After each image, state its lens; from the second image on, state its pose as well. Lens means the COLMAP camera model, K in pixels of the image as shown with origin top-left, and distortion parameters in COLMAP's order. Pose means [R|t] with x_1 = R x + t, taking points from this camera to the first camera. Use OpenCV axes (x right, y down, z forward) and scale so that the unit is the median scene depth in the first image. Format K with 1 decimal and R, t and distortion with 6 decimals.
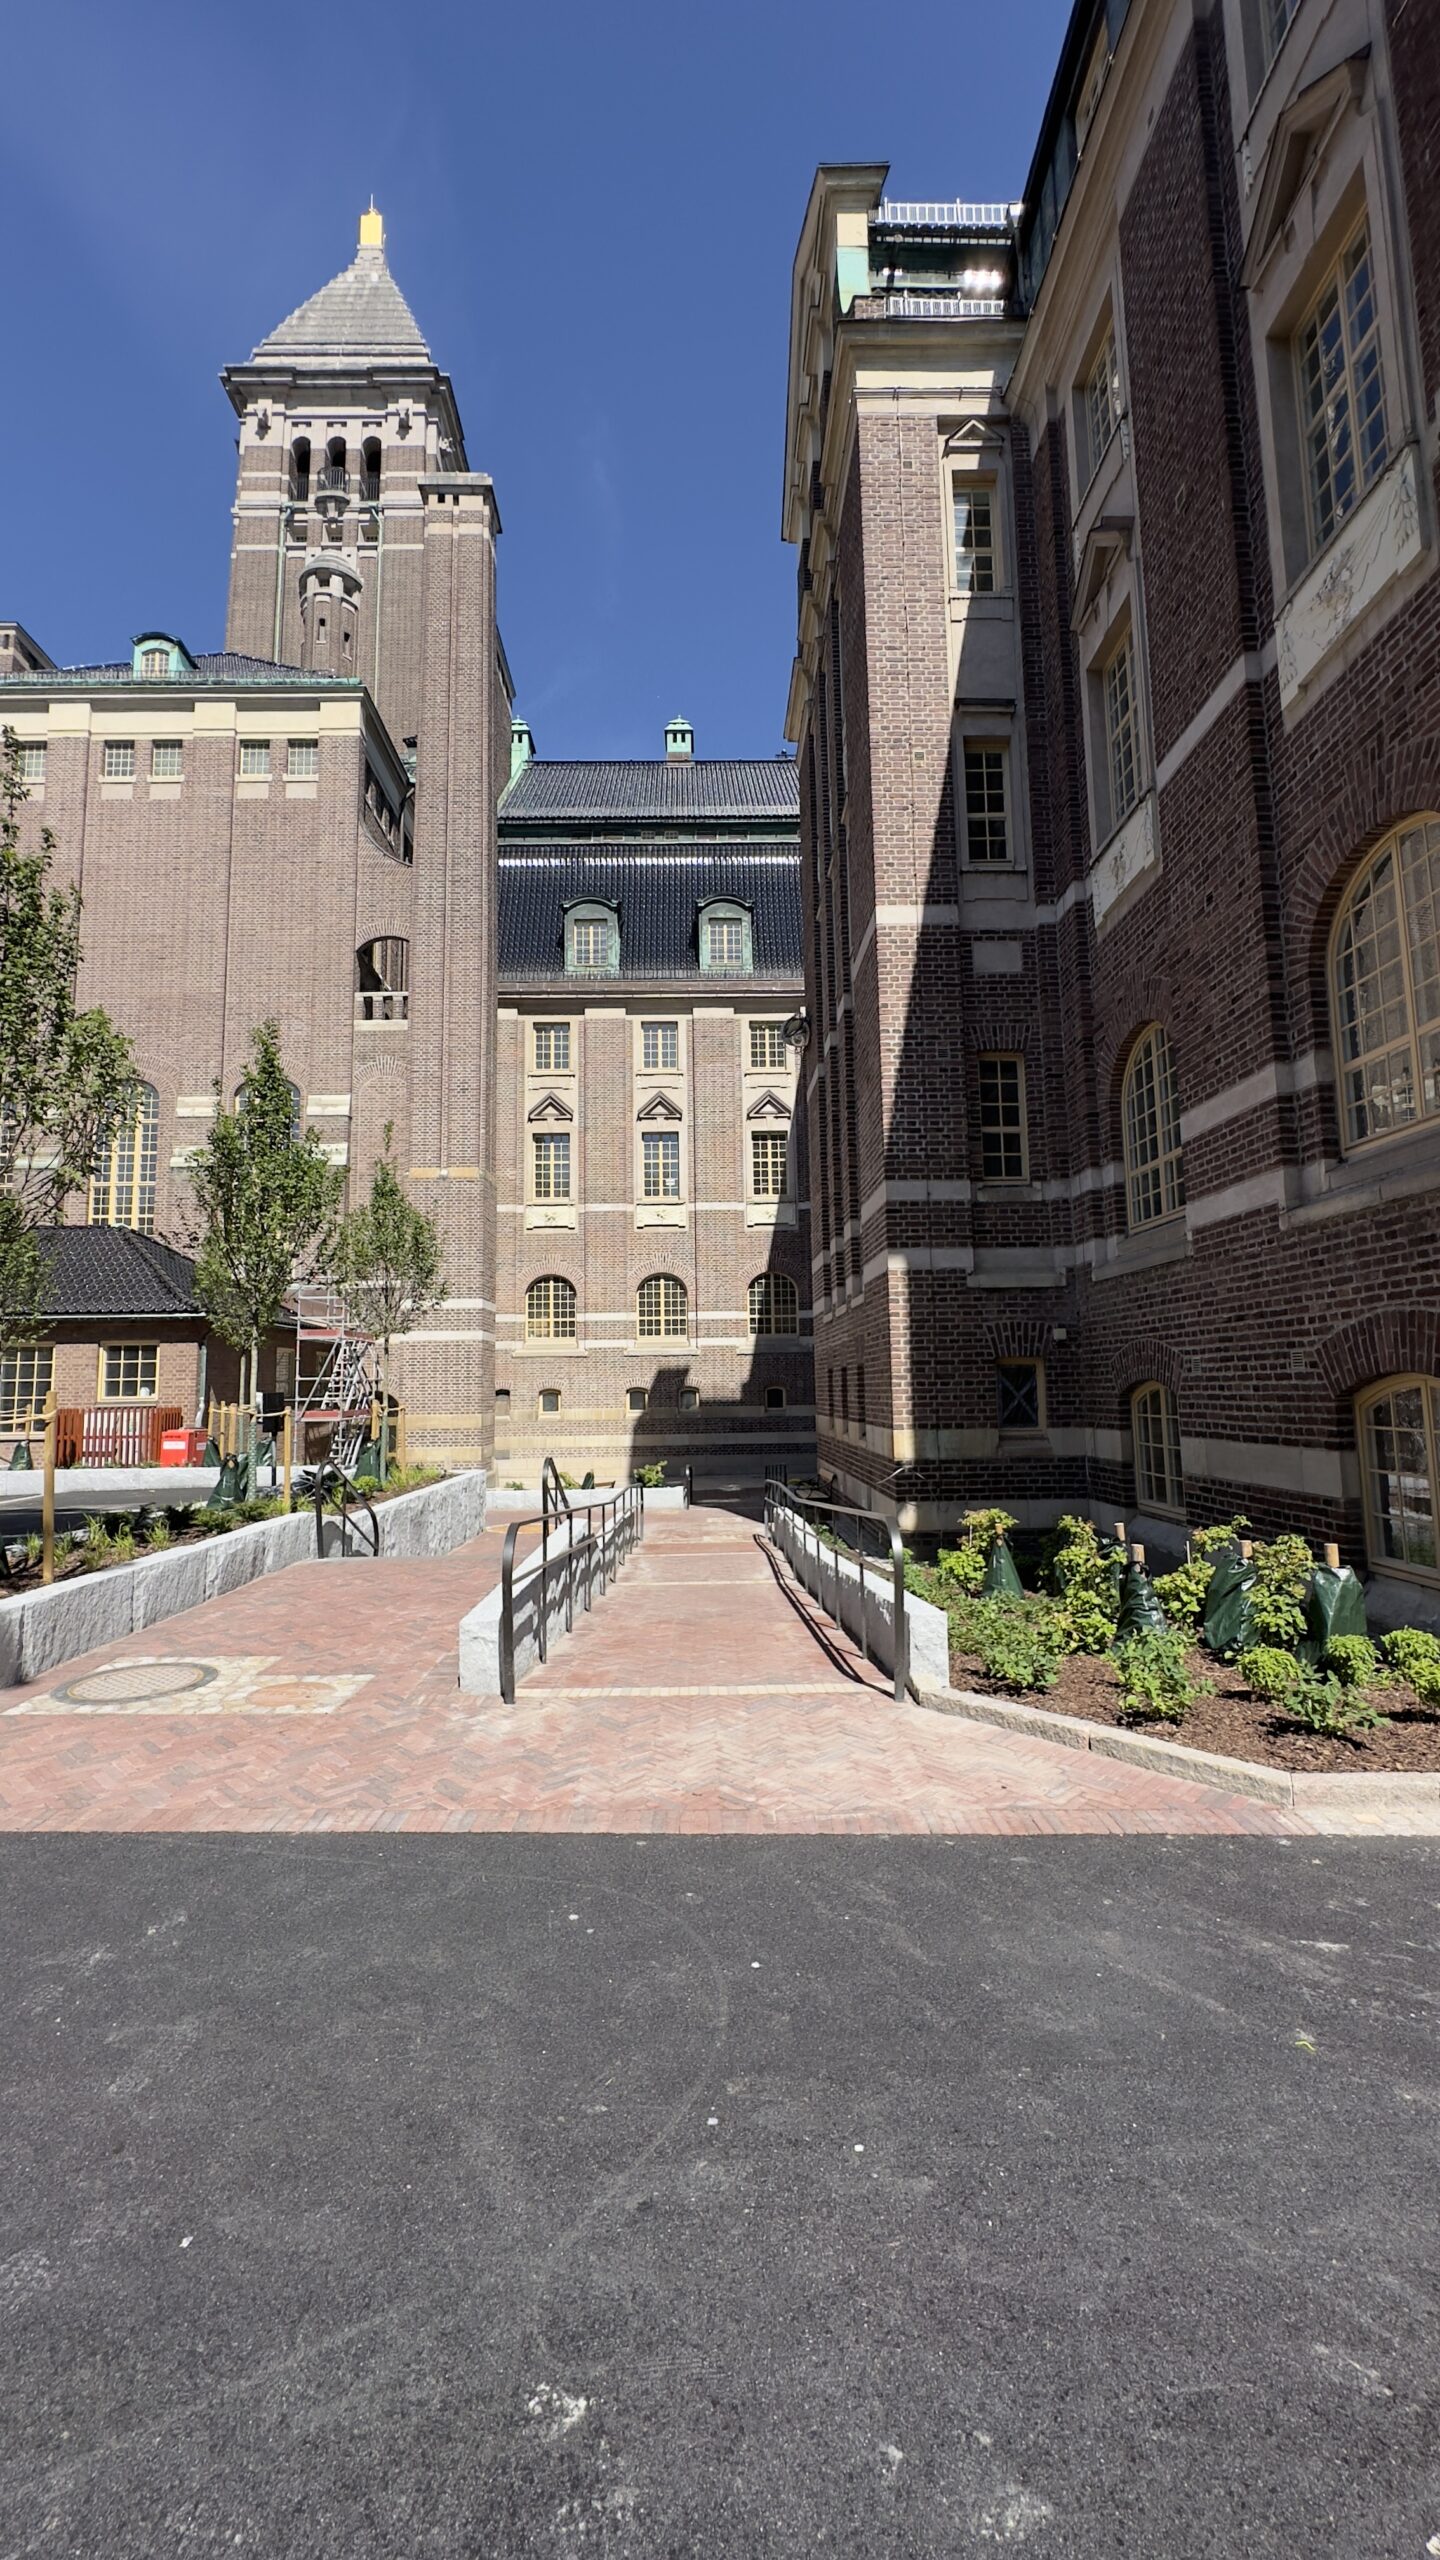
lens RADIAL K [[1029.6, 0, 708.6], [0, 1029.6, 1283.9], [0, 0, 1]] dist [0.002512, -0.001414]
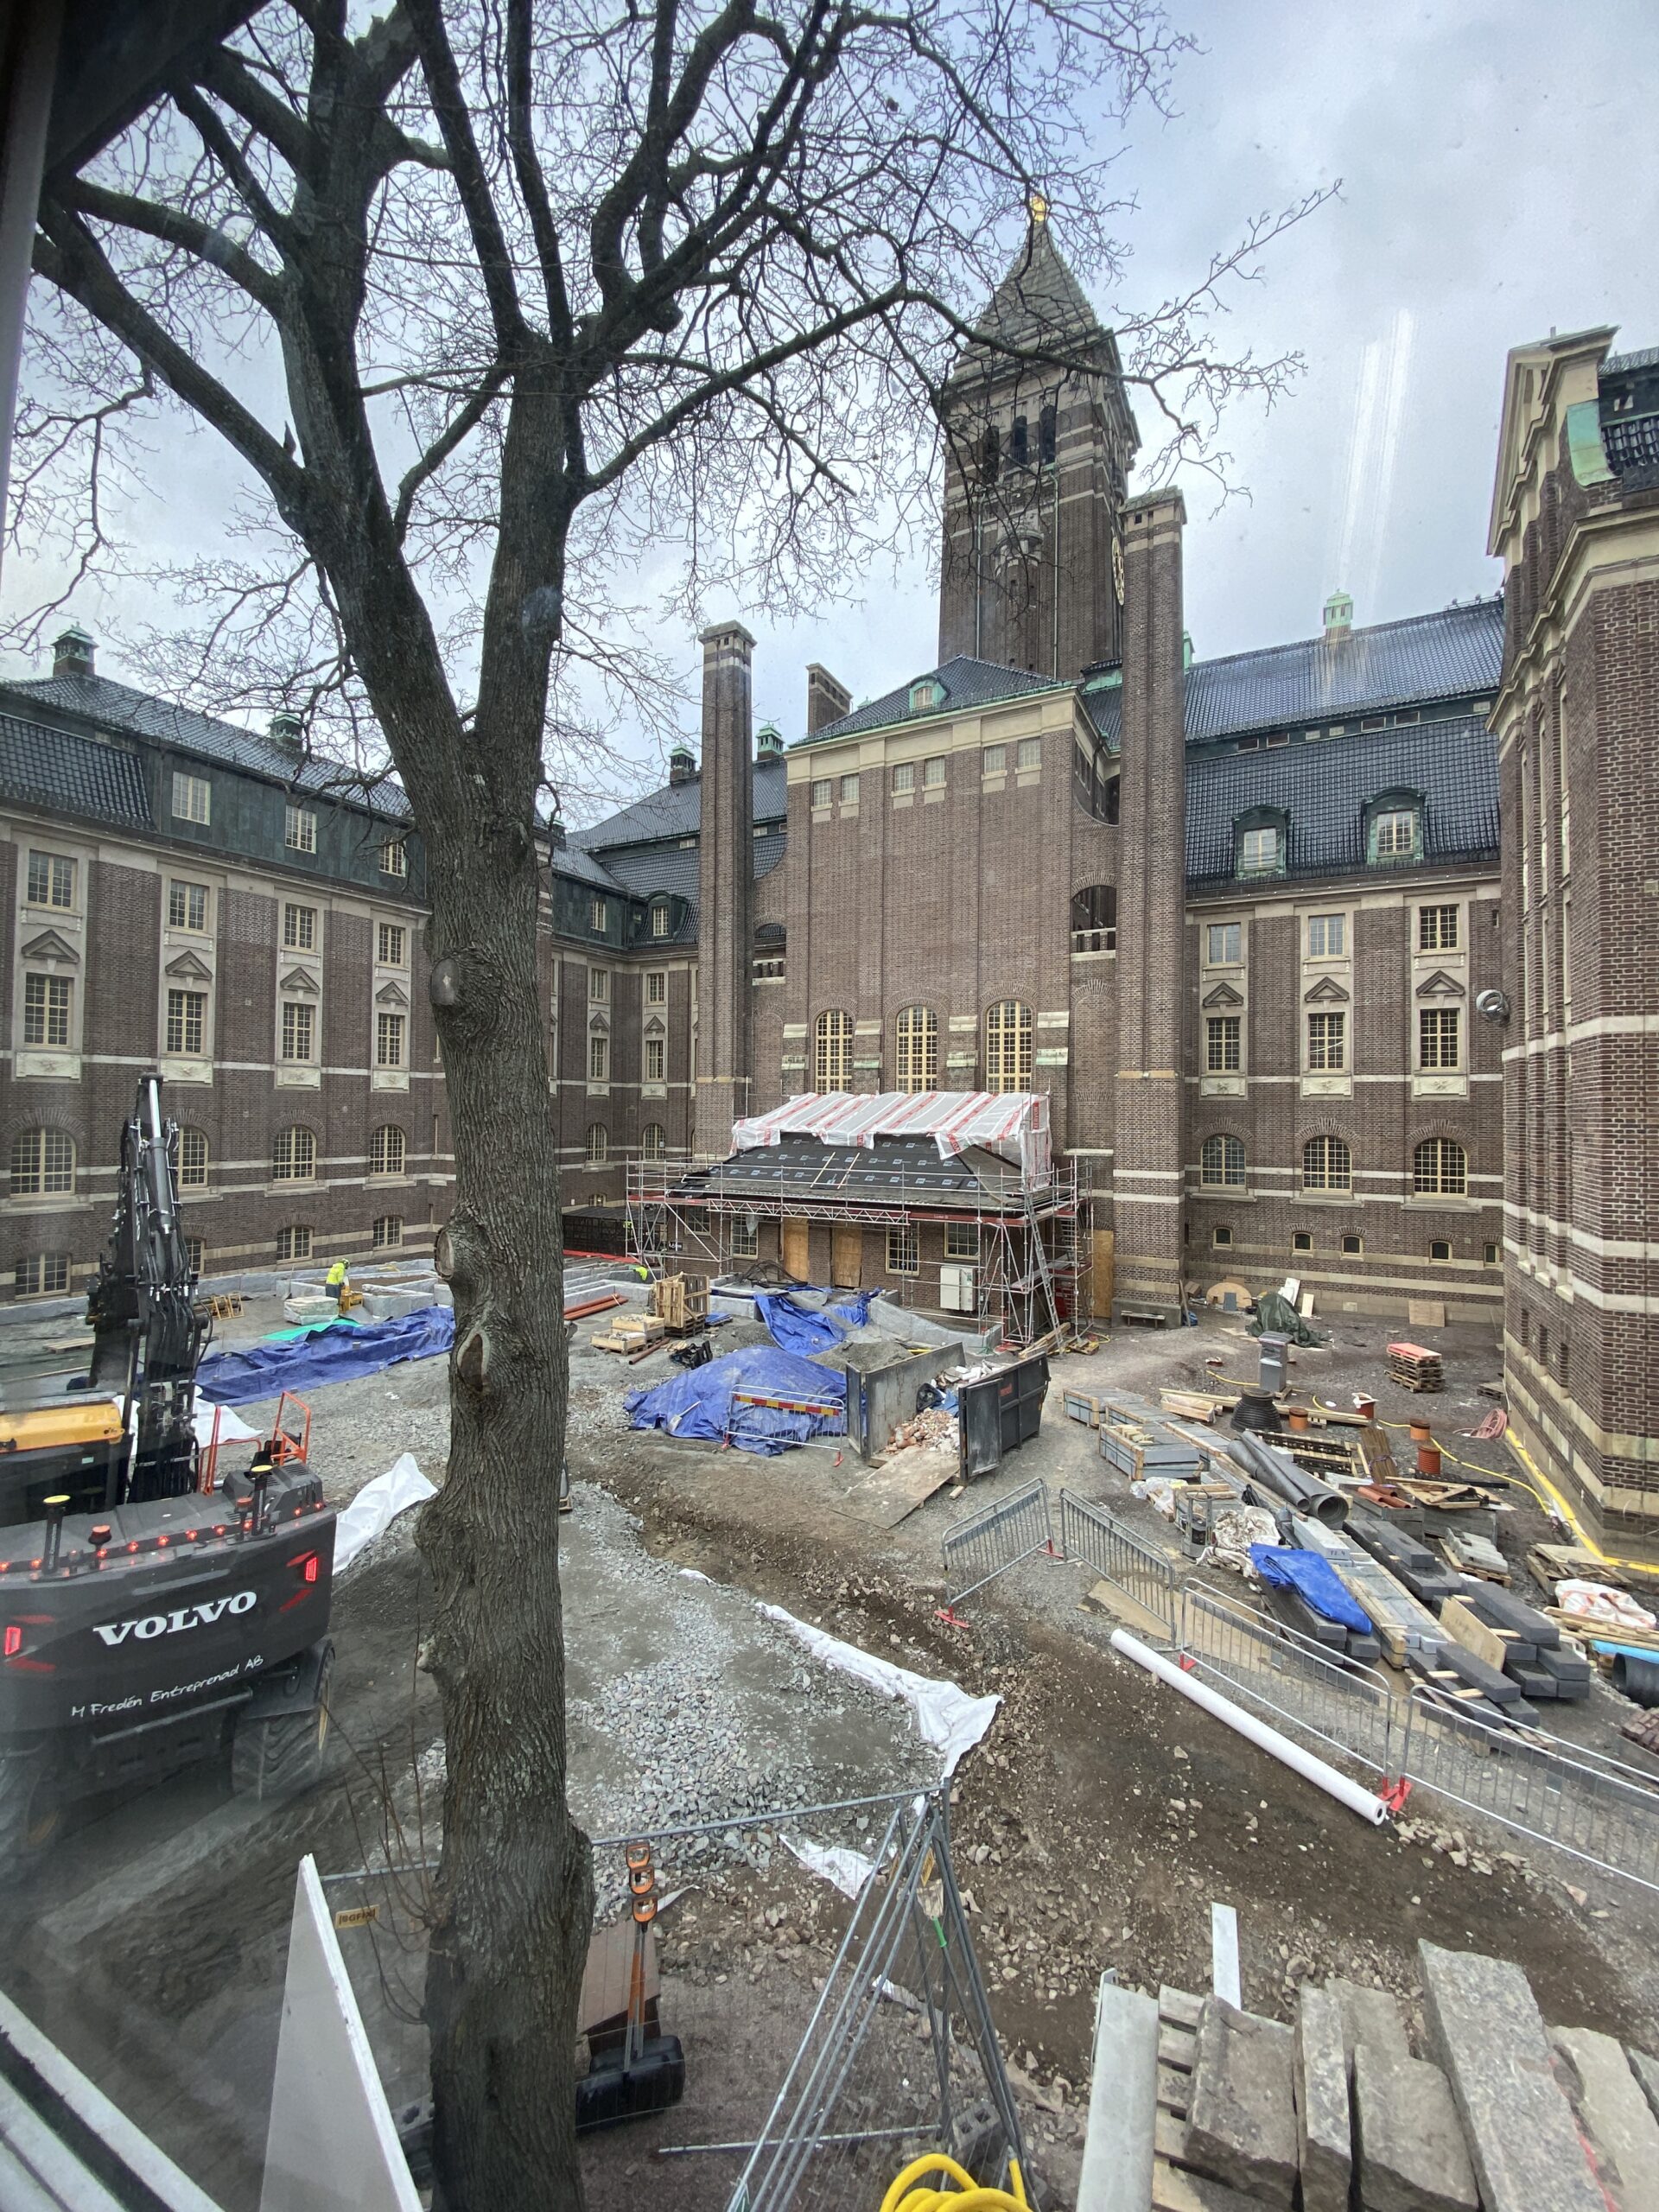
lens RADIAL K [[893.6, 0, 821.6], [0, 893.6, 1098.6], [0, 0, 1]] dist [0.004534, -0.003453]
pose [[0.875438, 0.014774, -0.483104, -0.056362], [0.029855, 0.995971, 0.084560, -0.155306], [0.482407, -0.088450, 0.871470, -0.166832]]
